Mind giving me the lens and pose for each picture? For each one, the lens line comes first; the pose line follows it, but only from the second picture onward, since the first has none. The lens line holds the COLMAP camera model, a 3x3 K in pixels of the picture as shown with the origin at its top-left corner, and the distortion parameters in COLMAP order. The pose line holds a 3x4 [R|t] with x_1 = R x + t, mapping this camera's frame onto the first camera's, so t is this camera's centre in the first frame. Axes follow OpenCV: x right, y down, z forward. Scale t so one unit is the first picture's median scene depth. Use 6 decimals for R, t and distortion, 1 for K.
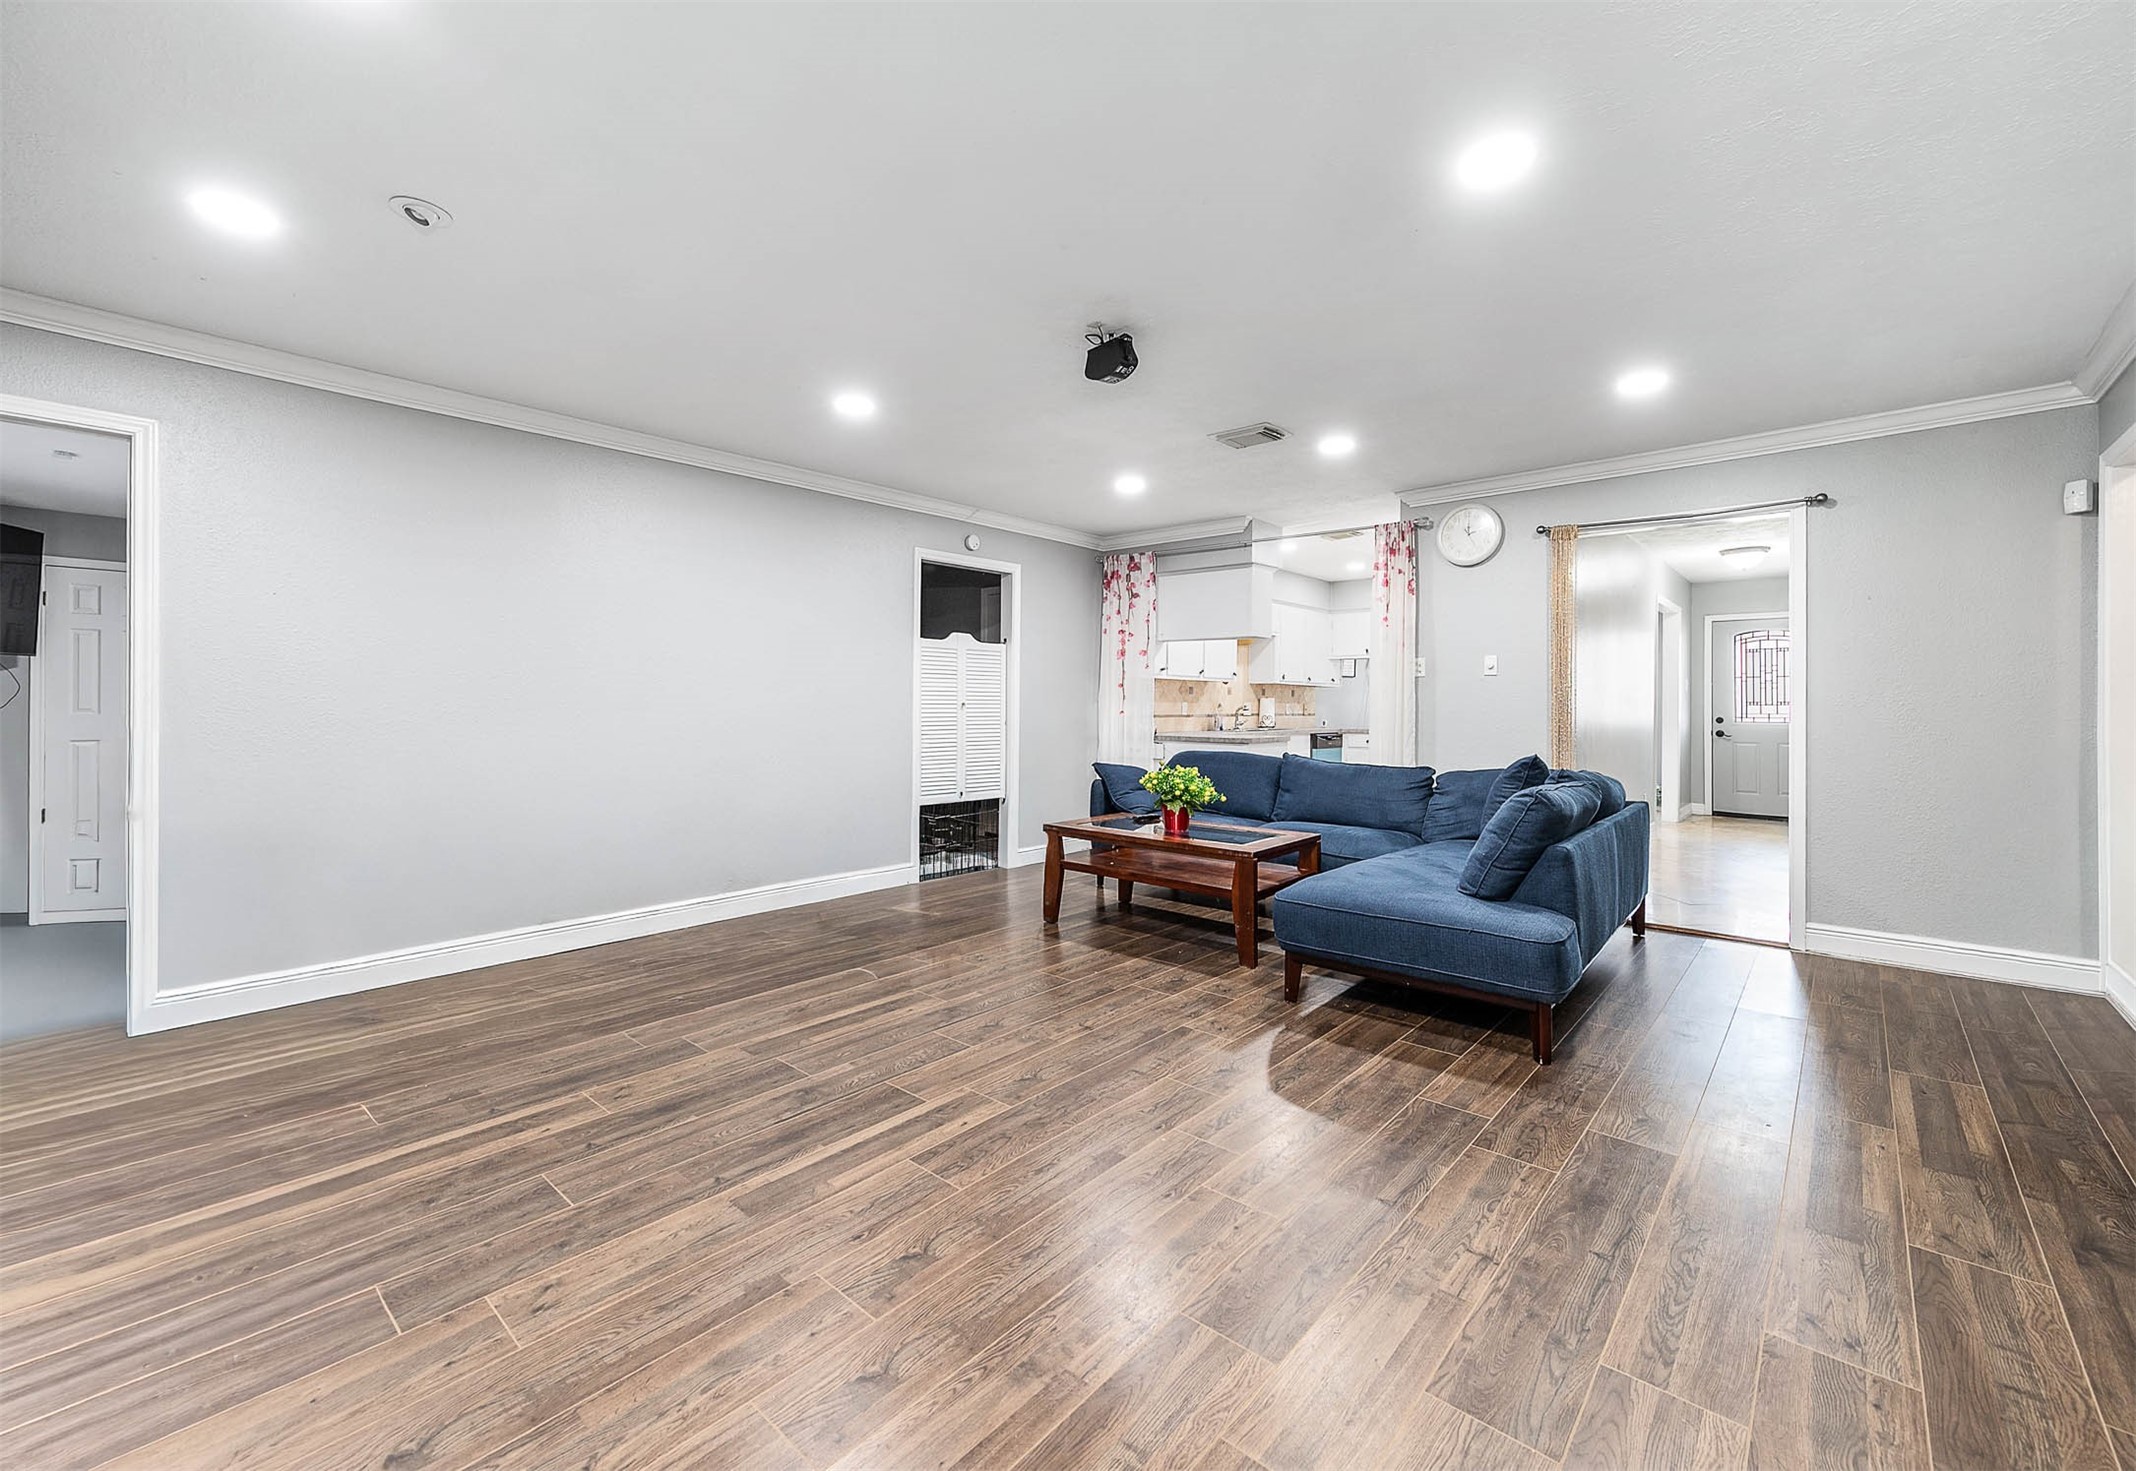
lens RADIAL K [[882.3, 0, 1081.0], [0, 882.3, 699.4], [0, 0, 1]] dist [0.013969, 0.000421]
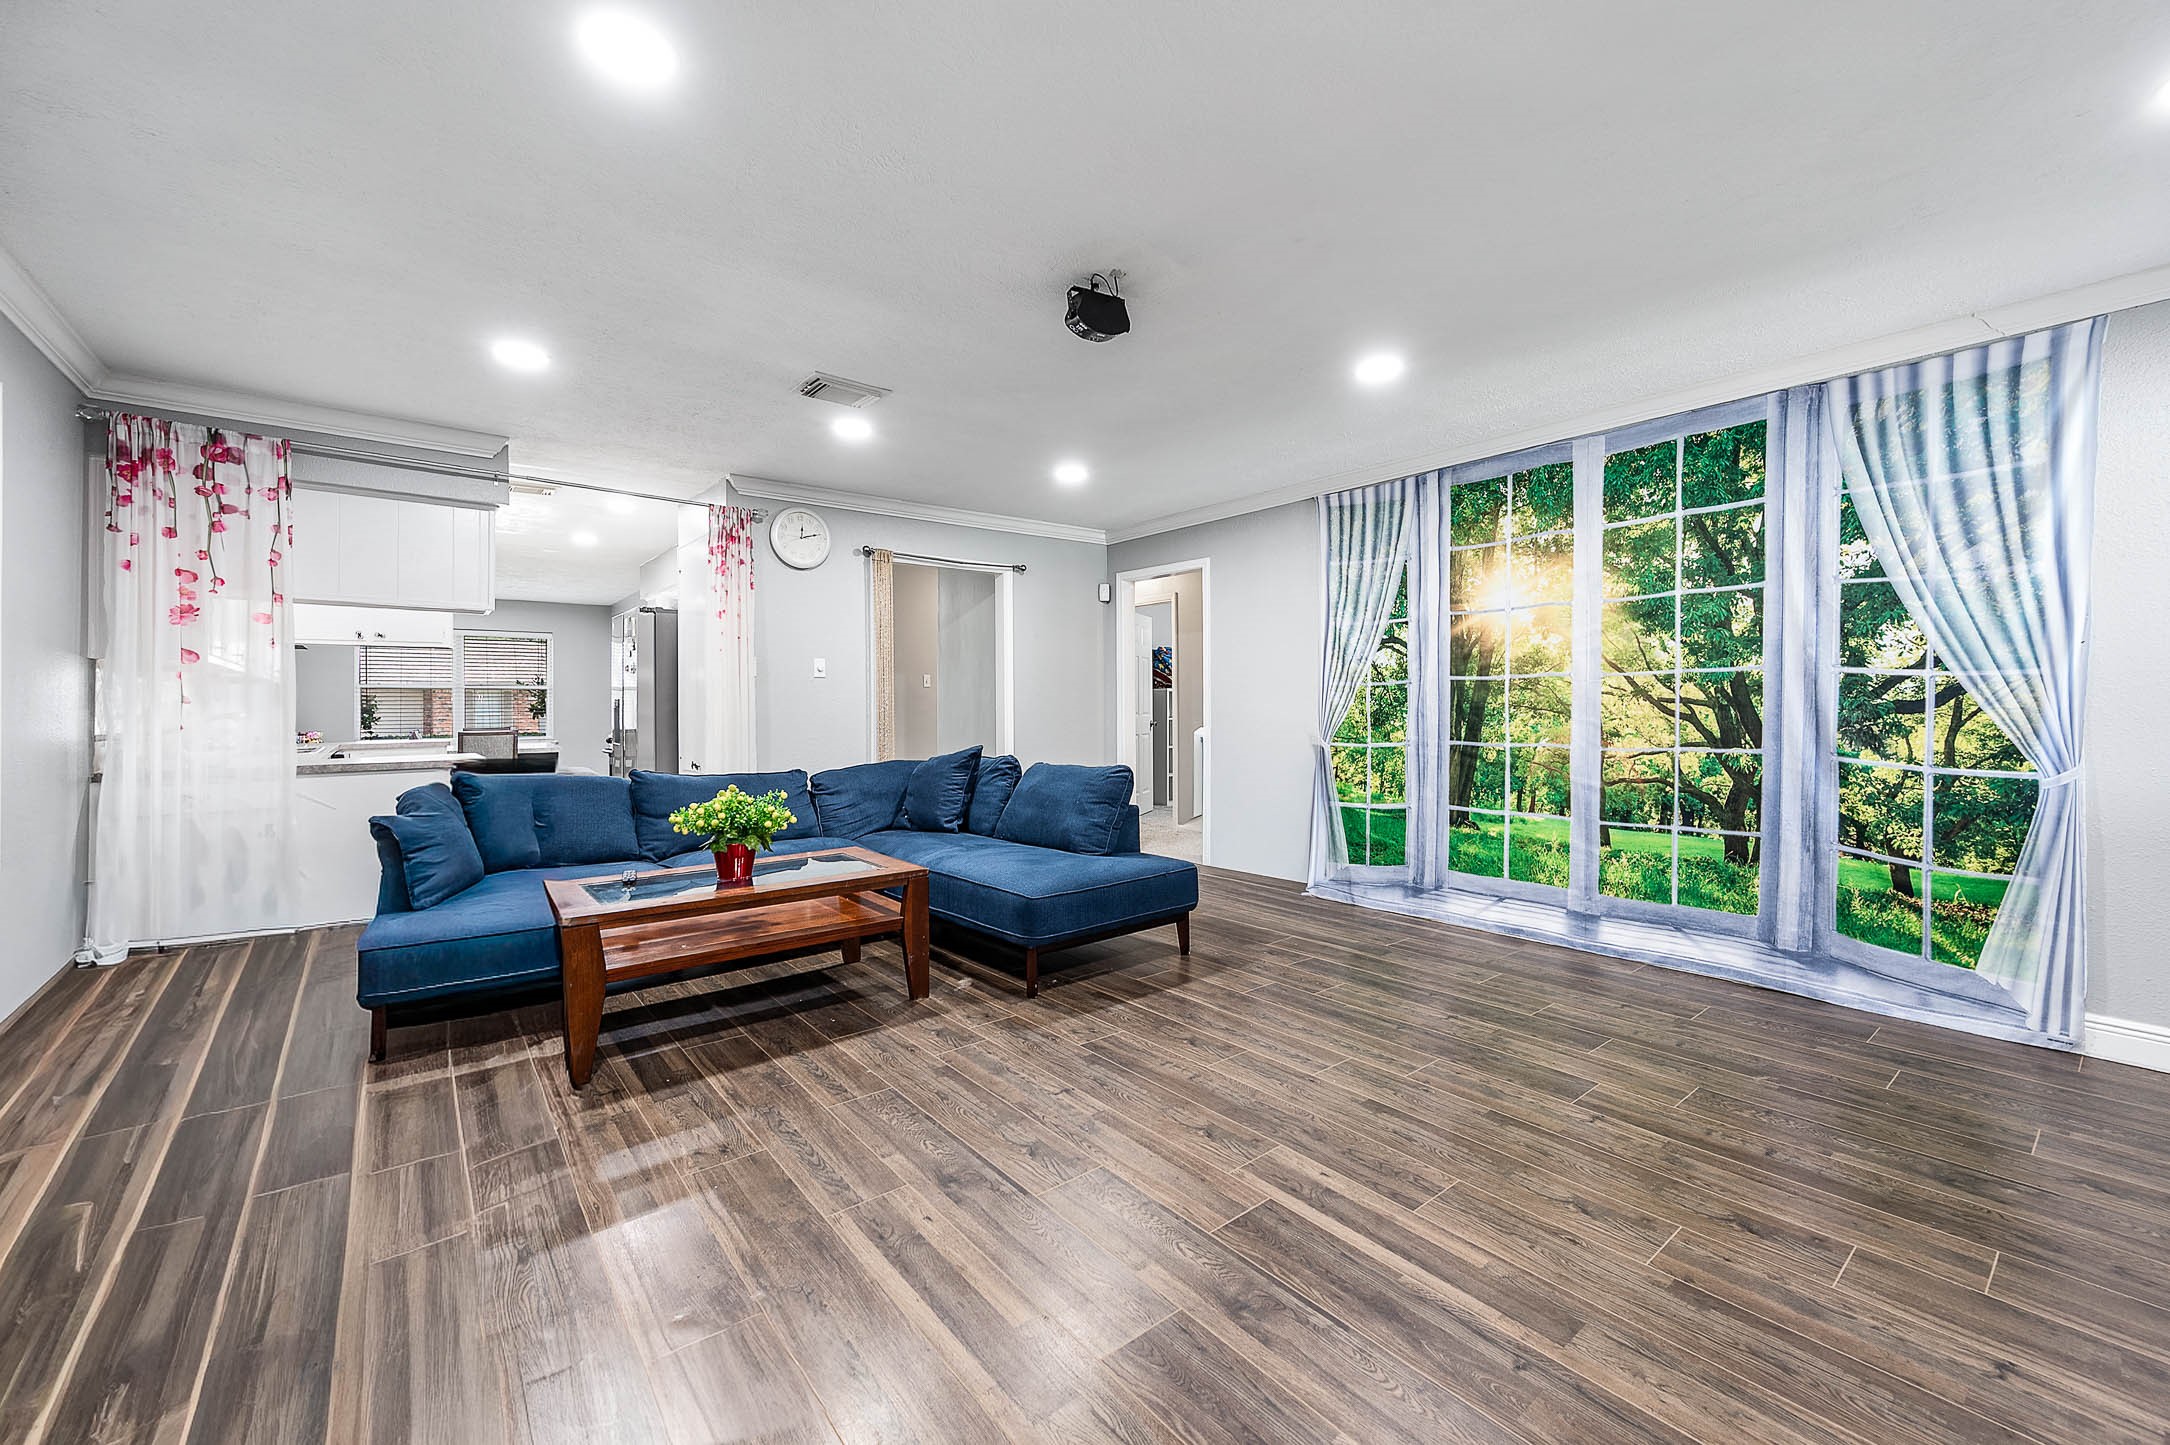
lens RADIAL K [[860.3, 0, 1092.0], [0, 860.3, 707.4], [0, 0, 1]] dist [0.010012, 0.000926]
pose [[0.169637, -0.007521, 0.985478, -0.773624], [0.004895, 0.999965, 0.006789, 0.003837], [-0.985494, 0.003672, 0.169668, 0.820155]]
